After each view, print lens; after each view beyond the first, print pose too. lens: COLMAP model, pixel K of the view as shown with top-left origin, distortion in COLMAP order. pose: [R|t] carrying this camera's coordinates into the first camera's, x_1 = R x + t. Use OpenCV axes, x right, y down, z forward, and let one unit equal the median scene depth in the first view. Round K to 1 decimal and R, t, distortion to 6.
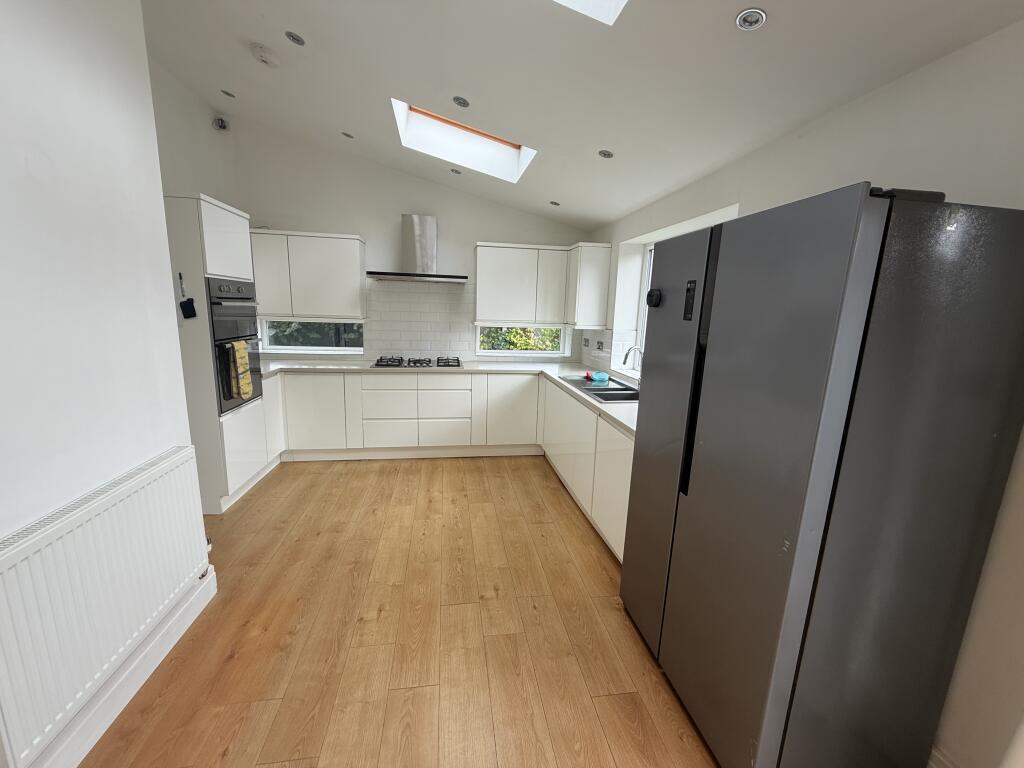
lens RADIAL K [[407.2, 0, 509.4], [0, 407.2, 382.6], [0, 0, 1]] dist [-0.001399, -0.000122]
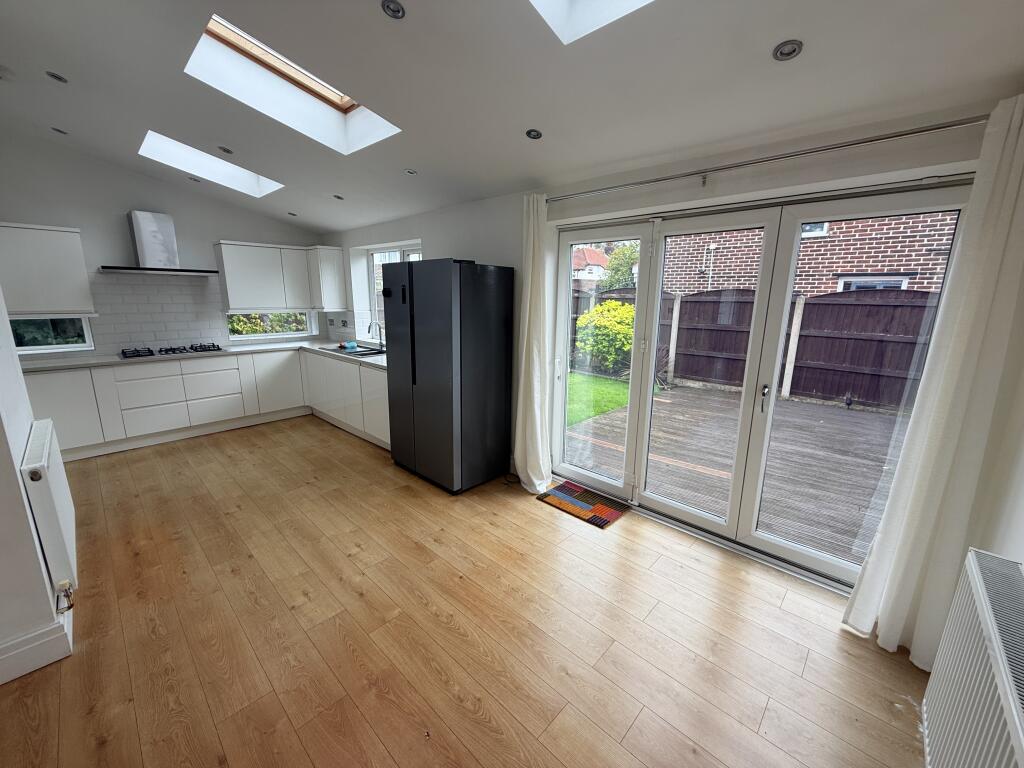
lens RADIAL K [[407.2, 0, 509.4], [0, 407.2, 382.6], [0, 0, 1]] dist [-0.001399, -0.000122]
pose [[0.790258, -0.154801, 0.592899, -0.193853], [0.127575, 0.987926, 0.087899, 0.058930], [-0.599348, 0.006176, 0.800465, -0.440814]]
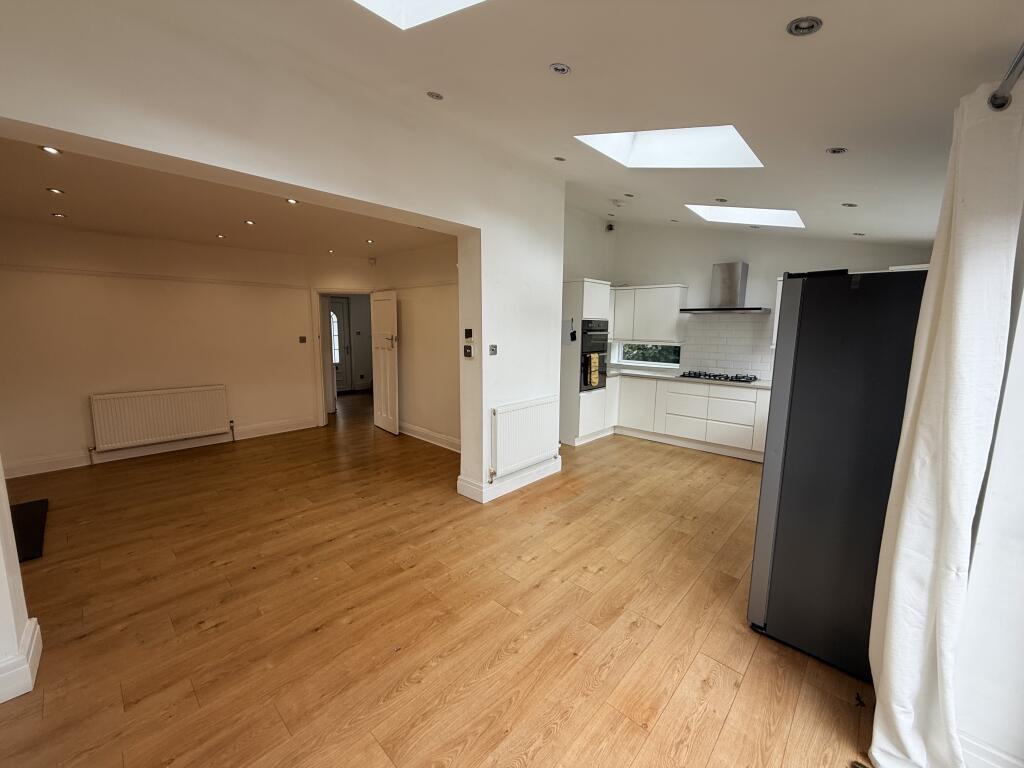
lens RADIAL K [[407.2, 0, 509.4], [0, 407.2, 382.6], [0, 0, 1]] dist [-0.001399, -0.000122]
pose [[0.621794, 0.081631, -0.778915, 0.411776], [-0.131675, 0.991292, -0.001225, 0.061586], [0.772032, 0.103325, 0.627128, -0.326351]]
